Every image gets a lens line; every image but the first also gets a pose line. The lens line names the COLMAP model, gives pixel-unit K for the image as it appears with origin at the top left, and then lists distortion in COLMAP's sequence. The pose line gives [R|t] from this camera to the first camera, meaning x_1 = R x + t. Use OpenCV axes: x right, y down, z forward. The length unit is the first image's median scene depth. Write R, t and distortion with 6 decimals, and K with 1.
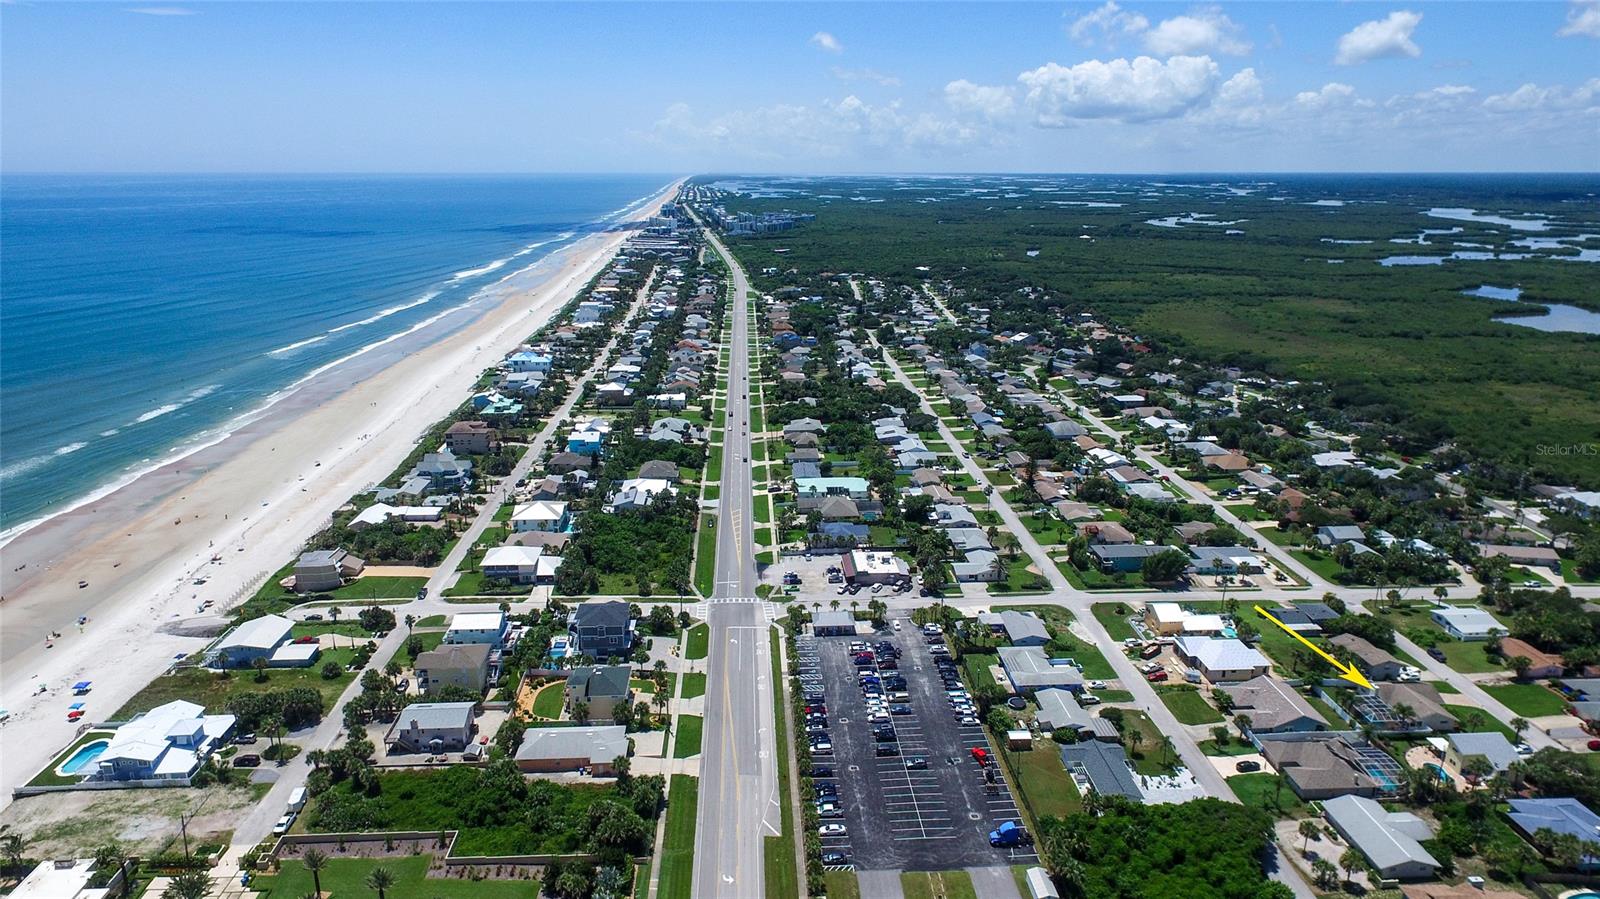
lens RADIAL K [[961.3, 0, 800.0], [0, 961.3, 449.5], [0, 0, 1]] dist [0.000341, 0.000188]
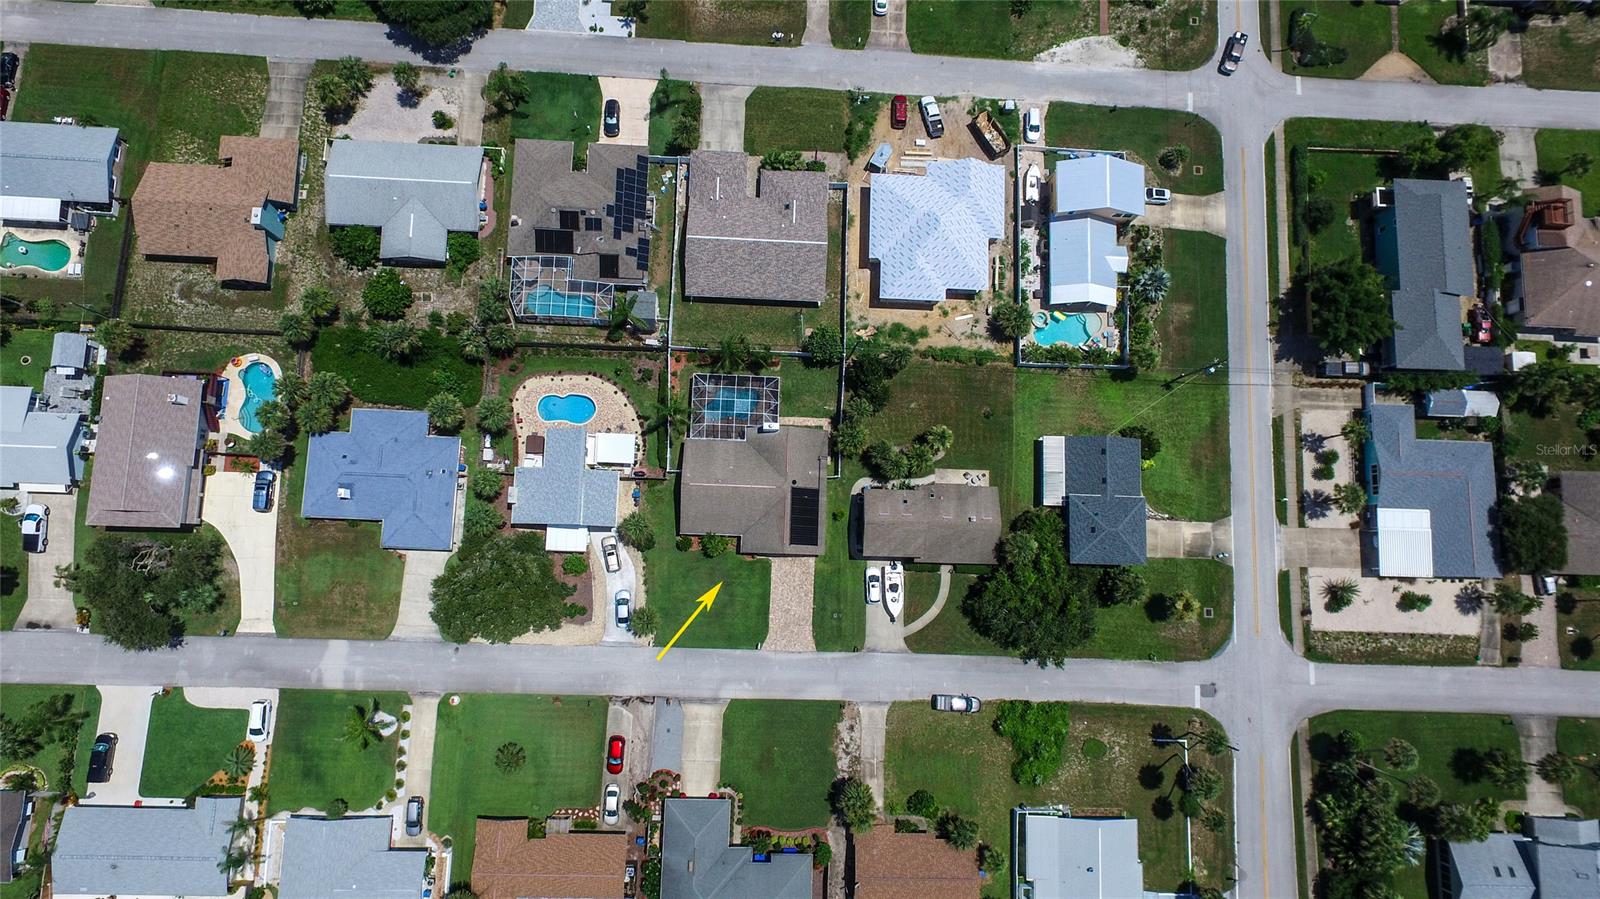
lens RADIAL K [[961.3, 0, 800.0], [0, 961.3, 449.5], [0, 0, 1]] dist [0.000341, 0.000188]
pose [[-0.084935, 0.984284, -0.154824, 0.633602], [-0.323755, 0.119691, 0.938540, -0.230391], [0.942321, 0.129840, 0.308500, 0.780499]]
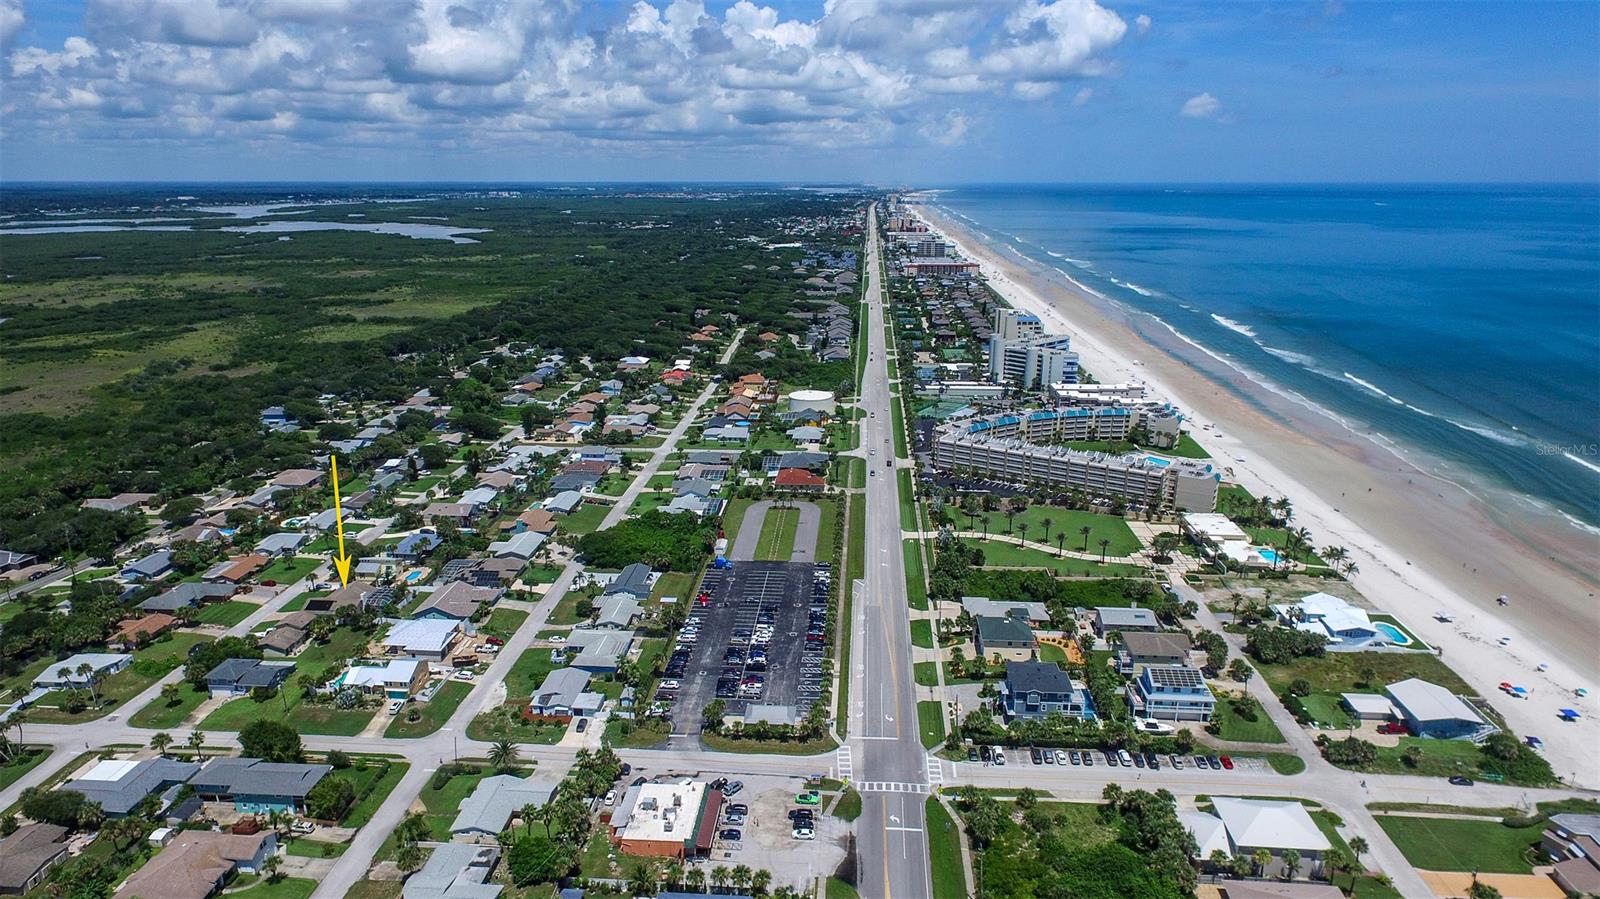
lens RADIAL K [[961.3, 0, 800.0], [0, 961.3, 449.5], [0, 0, 1]] dist [0.000341, 0.000188]
pose [[-0.991905, -0.034917, 0.122084, -0.091300], [0.034391, 0.851641, 0.522996, -0.488728], [-0.122233, 0.522962, -0.843546, 1.708027]]
